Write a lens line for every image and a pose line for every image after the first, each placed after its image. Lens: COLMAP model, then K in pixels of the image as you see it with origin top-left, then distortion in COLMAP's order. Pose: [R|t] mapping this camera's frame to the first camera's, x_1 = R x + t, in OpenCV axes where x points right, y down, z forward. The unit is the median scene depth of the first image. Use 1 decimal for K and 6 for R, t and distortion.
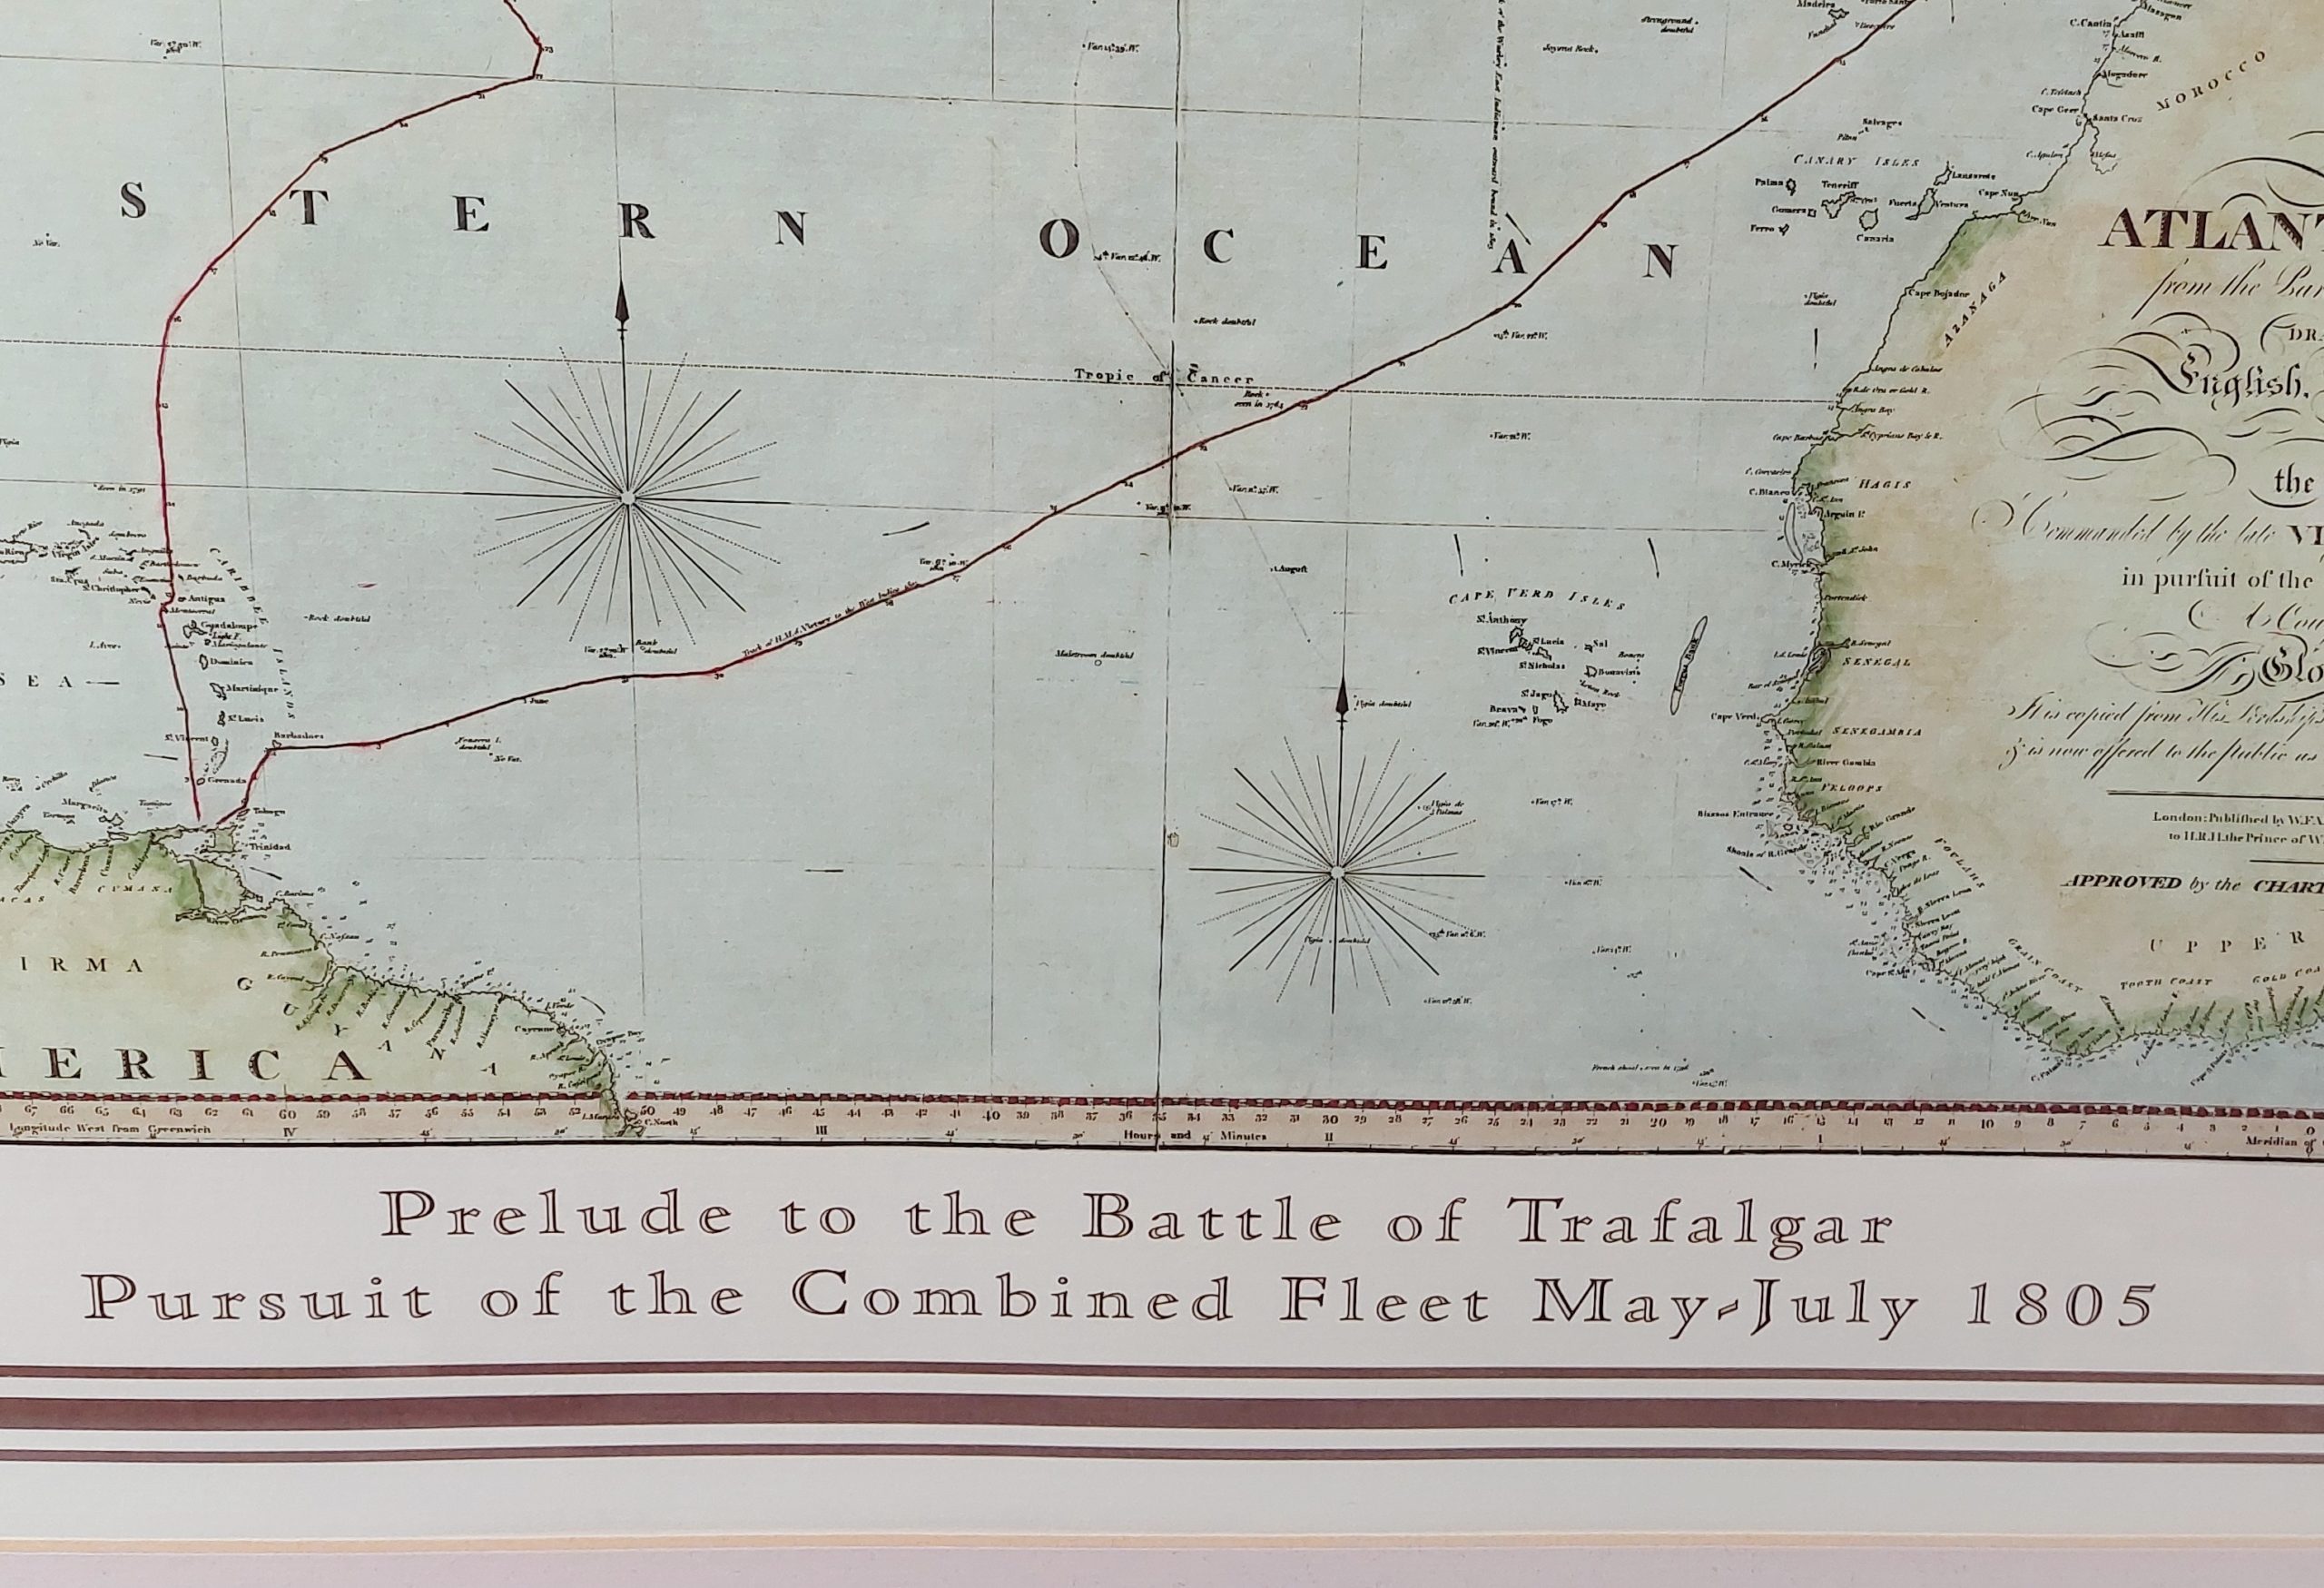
lens RADIAL K [[1654.3, 0, 1155.9], [0, 1654.3, 799.3], [0, 0, 1]] dist [0.018902, 0.002092]
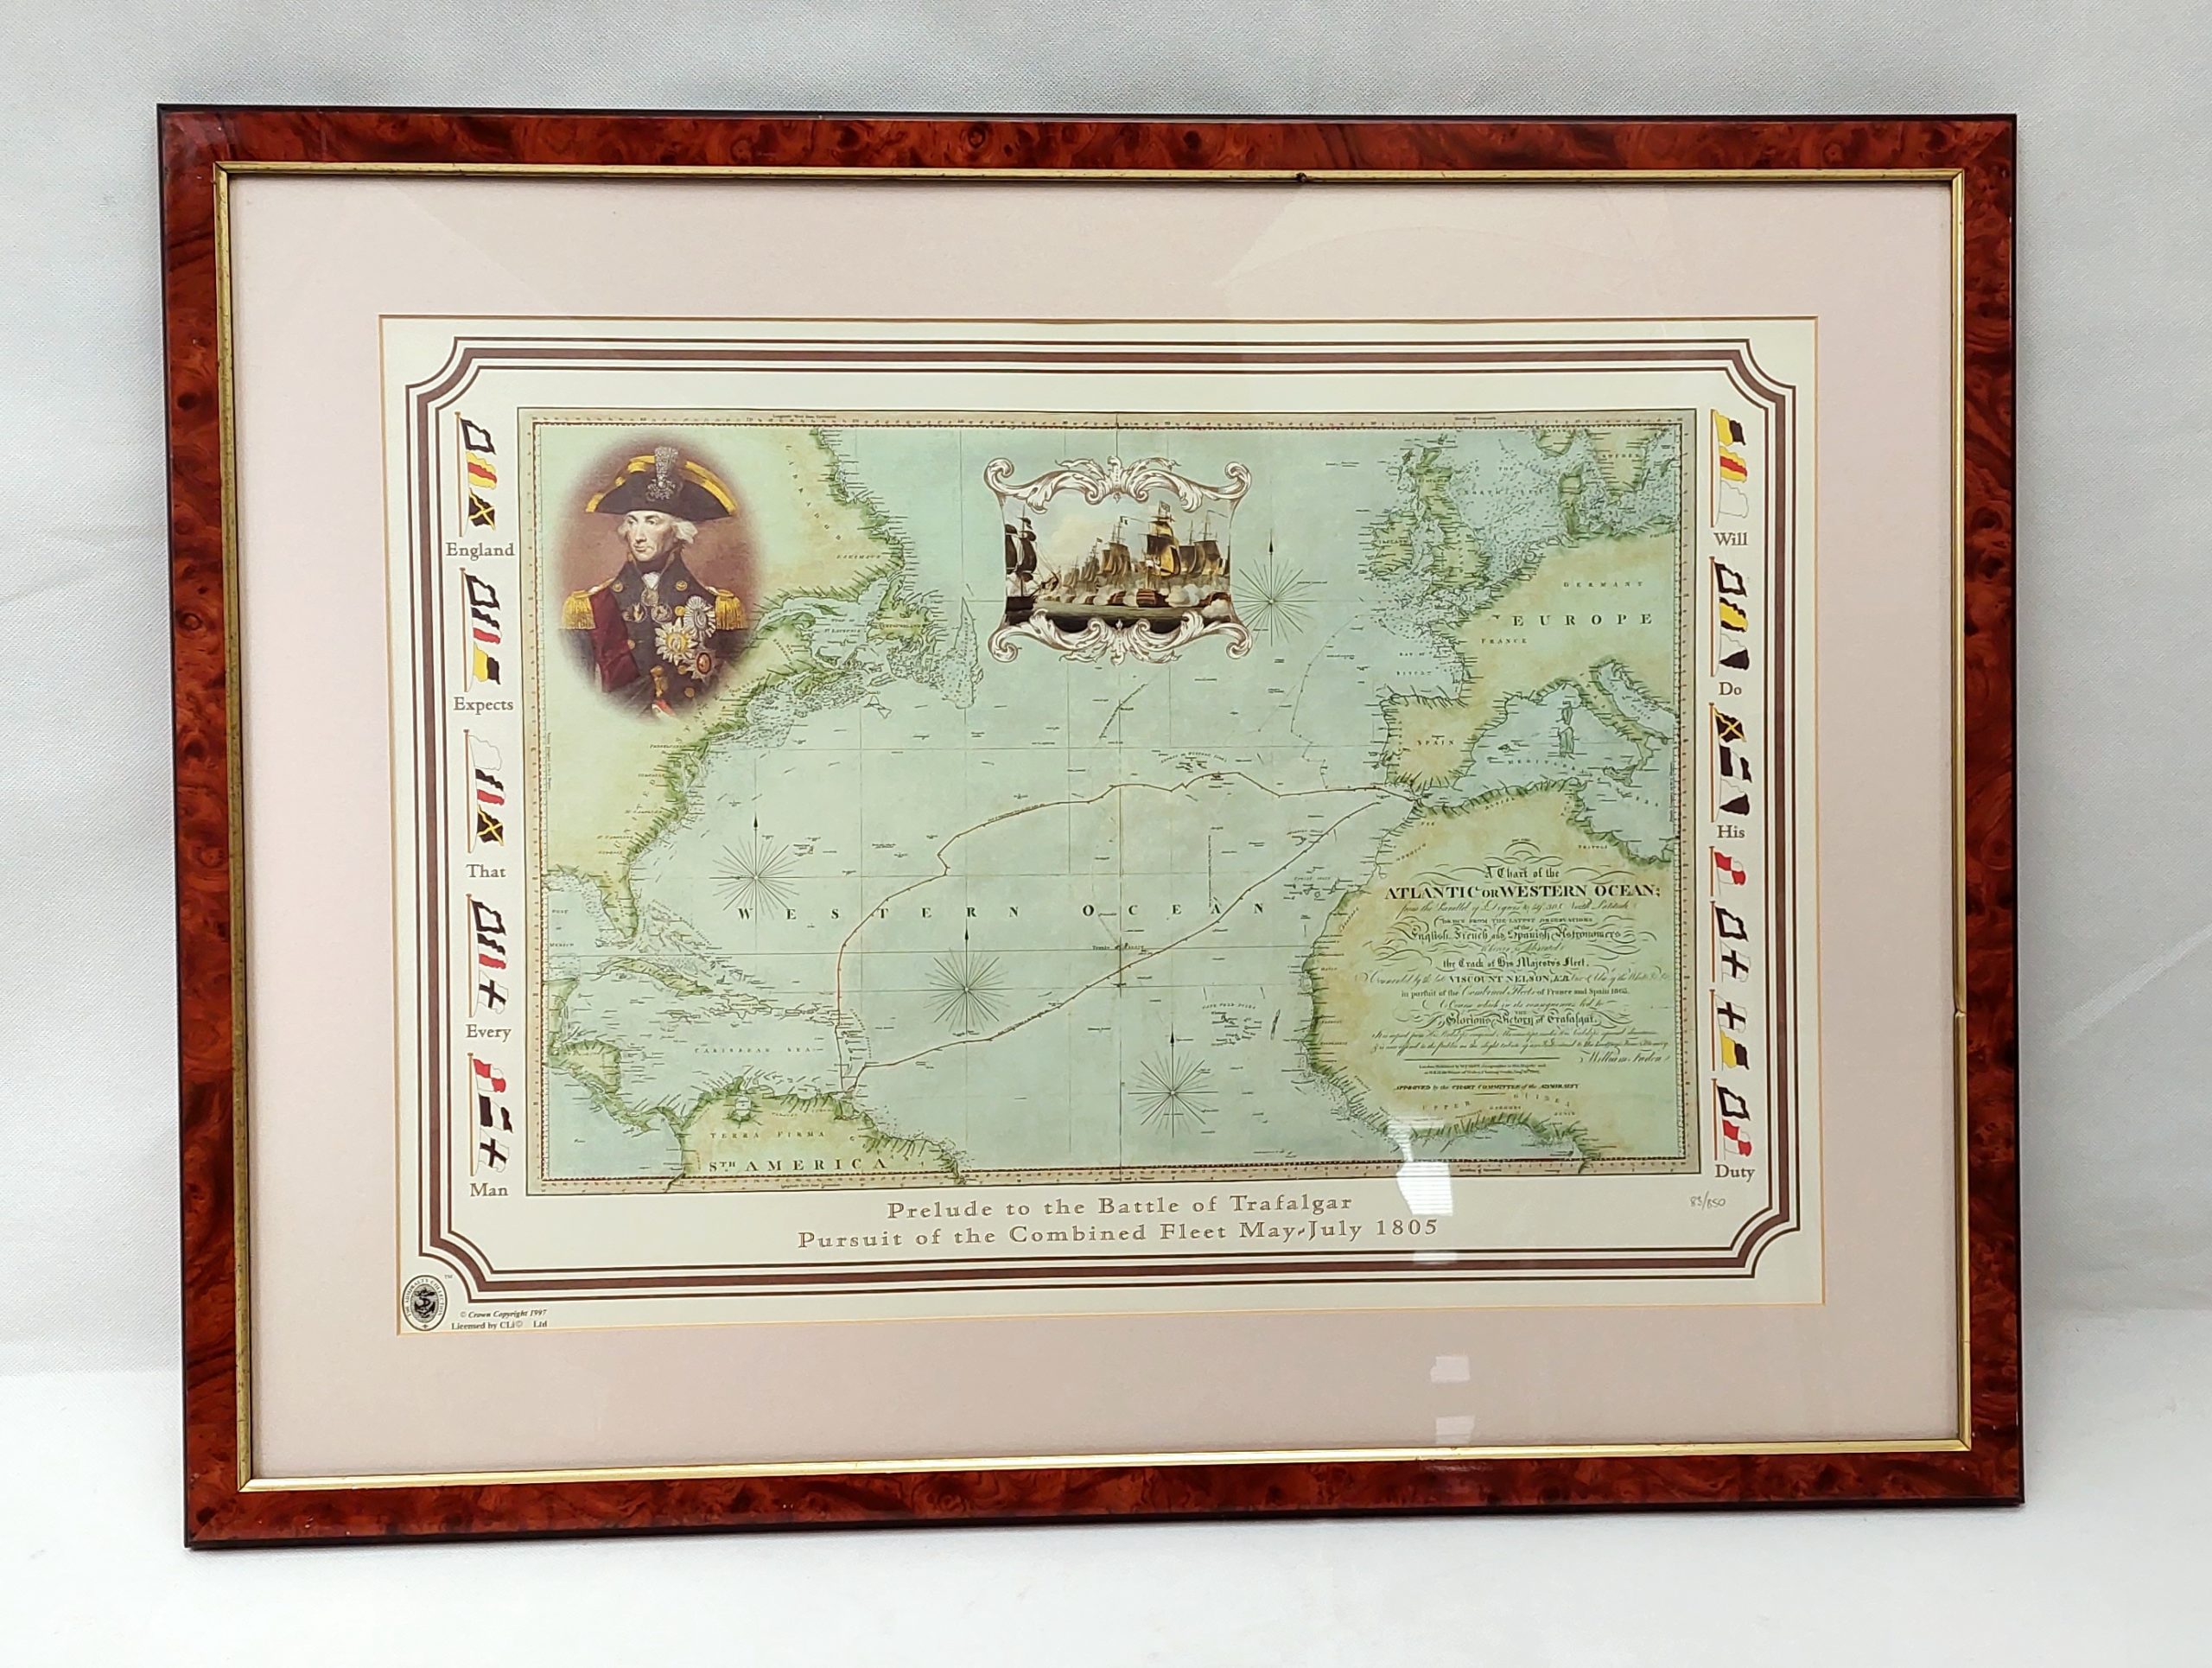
lens RADIAL K [[1648.8, 0, 1107.7], [0, 1648.8, 835.0], [0, 0, 1]] dist [0.015516, -0.011342]
pose [[0.990981, -0.019237, 0.132616, -0.438404], [0.038867, 0.988363, -0.147068, 0.014566], [-0.128243, 0.150896, 0.980196, -2.239827]]
